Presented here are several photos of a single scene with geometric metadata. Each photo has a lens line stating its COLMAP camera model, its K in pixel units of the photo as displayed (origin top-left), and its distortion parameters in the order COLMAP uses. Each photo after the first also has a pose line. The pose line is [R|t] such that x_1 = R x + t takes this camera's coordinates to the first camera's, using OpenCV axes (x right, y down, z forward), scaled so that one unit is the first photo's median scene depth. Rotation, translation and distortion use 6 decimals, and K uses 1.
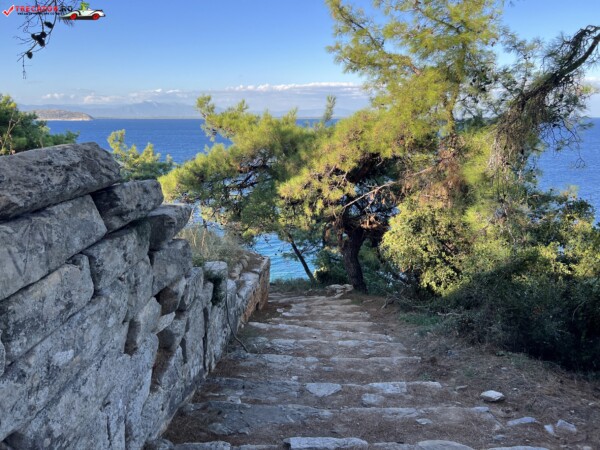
lens RADIAL K [[456.5, 0, 300.0], [0, 456.5, 225.0], [0, 0, 1]] dist [0.056760, -0.065415]
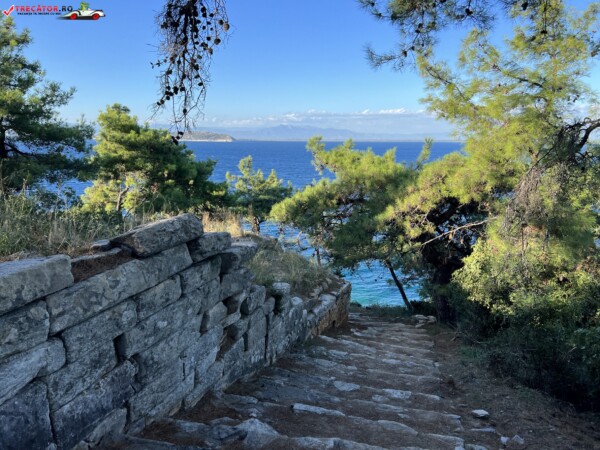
lens RADIAL K [[456.5, 0, 300.0], [0, 456.5, 225.0], [0, 0, 1]] dist [0.056760, -0.065415]
pose [[0.962363, 0.062066, -0.264587, 0.240710], [-0.074408, 0.996546, -0.036871, -0.051286], [0.261384, 0.055170, 0.963657, -0.340839]]
